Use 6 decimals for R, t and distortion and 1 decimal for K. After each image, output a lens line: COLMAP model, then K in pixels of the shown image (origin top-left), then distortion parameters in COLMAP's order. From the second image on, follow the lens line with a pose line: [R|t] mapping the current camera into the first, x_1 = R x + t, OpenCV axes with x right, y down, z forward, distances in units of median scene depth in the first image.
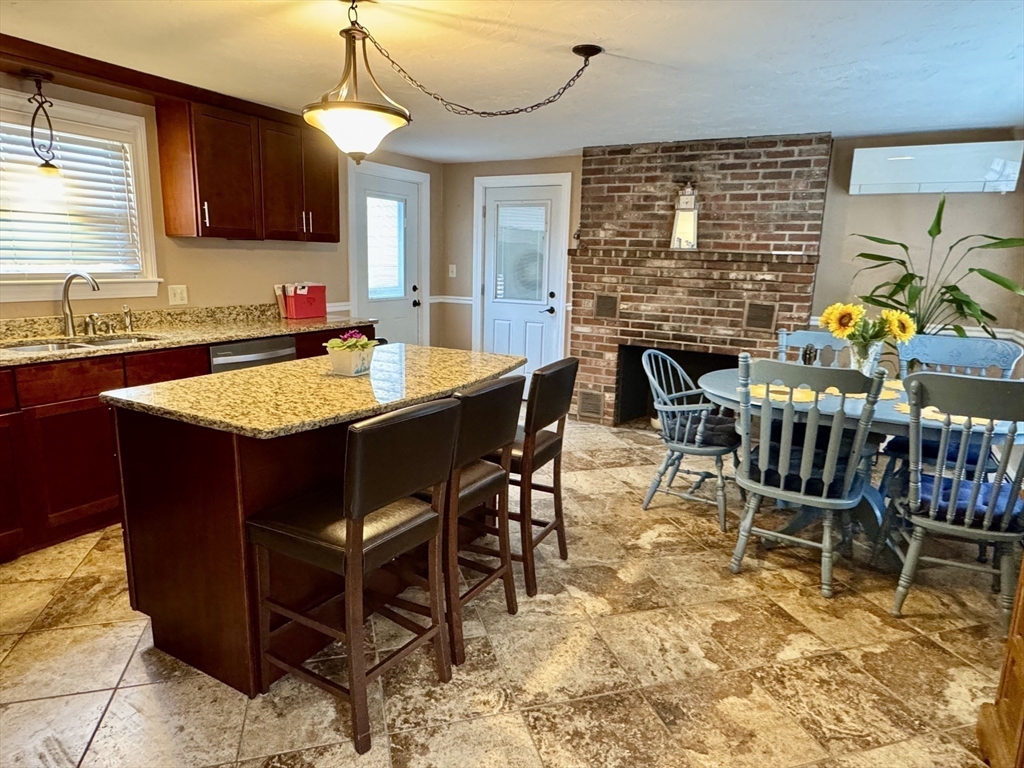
lens RADIAL K [[629.5, 0, 512.0], [0, 629.5, 384.0], [0, 0, 1]] dist [-0.002099, 0.001547]
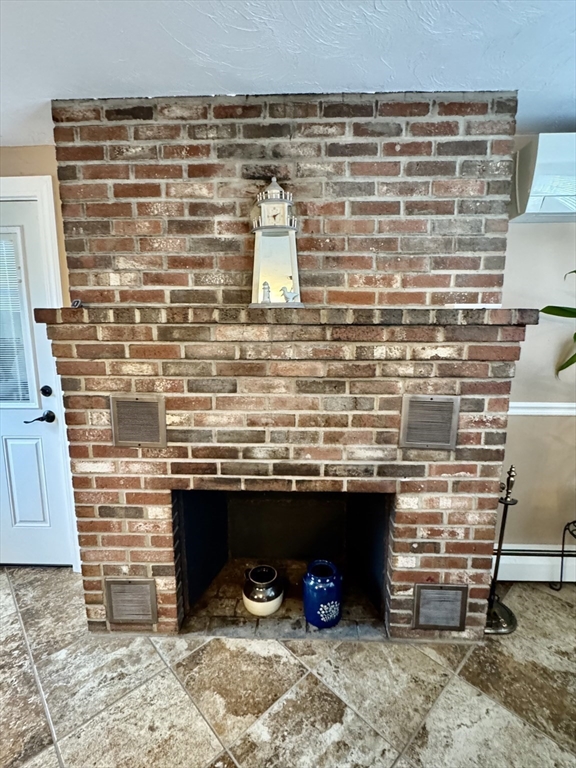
lens RADIAL K [[371.7, 0, 288.0], [0, 371.7, 384.0], [0, 0, 1]] dist [-0.002977, -0.000444]
pose [[0.891604, -0.096969, 0.442312, 0.137801], [0.116031, 0.993114, -0.016171, -0.143816], [-0.437698, 0.065740, 0.896715, 0.728737]]
